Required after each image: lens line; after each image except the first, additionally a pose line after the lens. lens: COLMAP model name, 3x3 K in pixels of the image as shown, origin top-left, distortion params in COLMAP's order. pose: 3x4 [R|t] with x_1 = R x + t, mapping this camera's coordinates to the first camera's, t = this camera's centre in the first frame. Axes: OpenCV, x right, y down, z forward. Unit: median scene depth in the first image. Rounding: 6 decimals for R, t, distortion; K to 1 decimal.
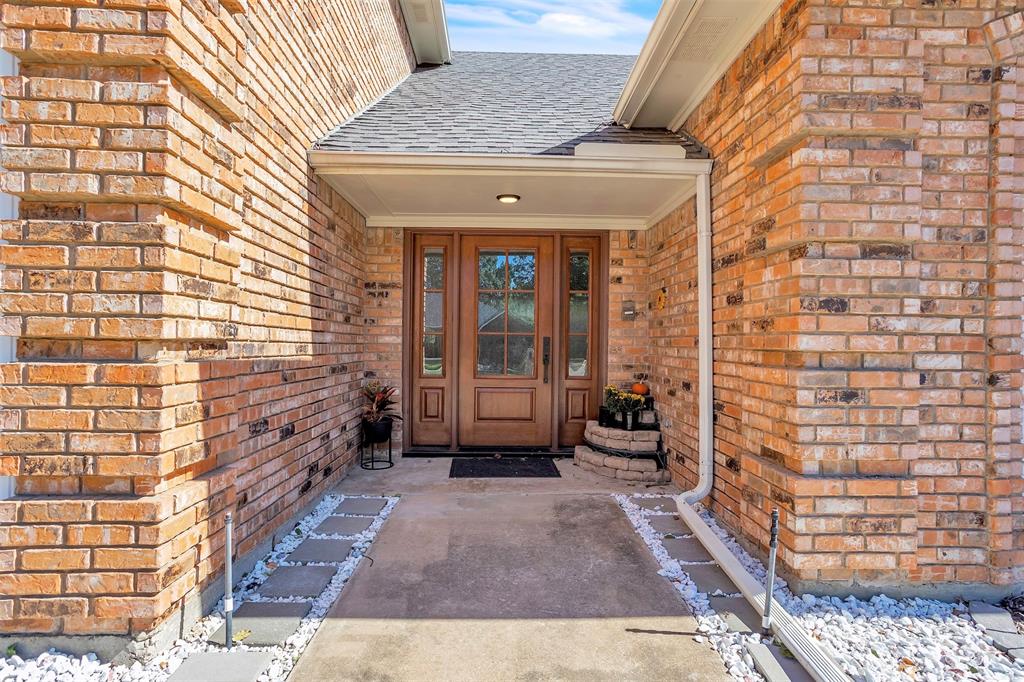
lens RADIAL K [[502.9, 0, 512.4], [0, 502.9, 352.7], [0, 0, 1]] dist [-0.048118, 0.028492]
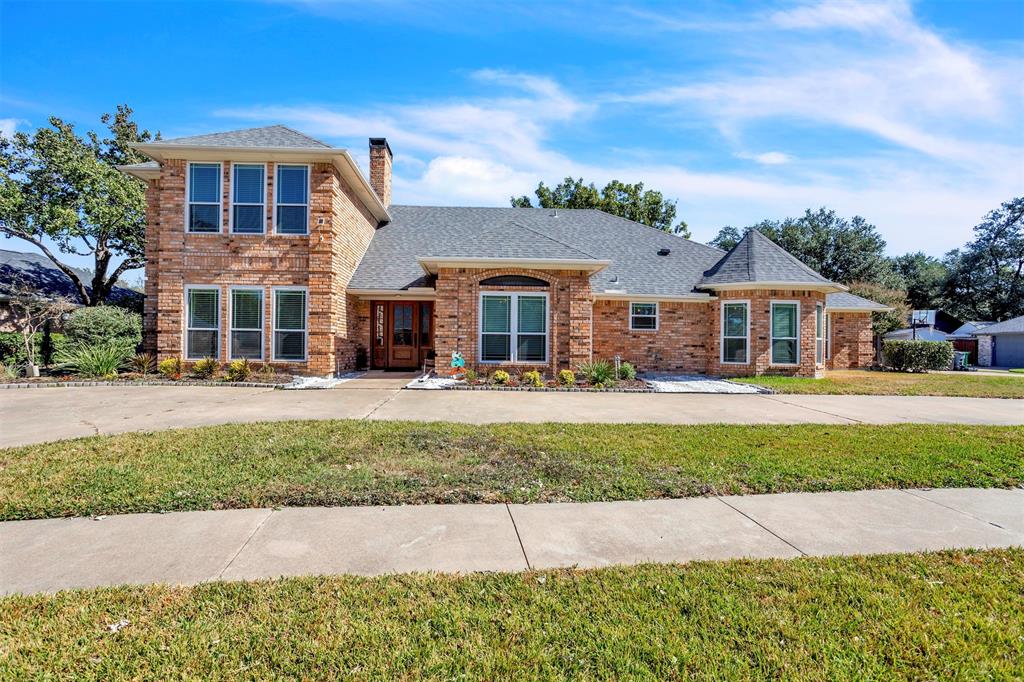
lens RADIAL K [[502.9, 0, 512.4], [0, 502.9, 352.7], [0, 0, 1]] dist [-0.048118, 0.028492]
pose [[0.999656, -0.002692, 0.026108, 1.290268], [0.002851, 0.999978, -0.006065, 0.241193], [-0.026091, 0.006138, 0.999641, -4.736463]]
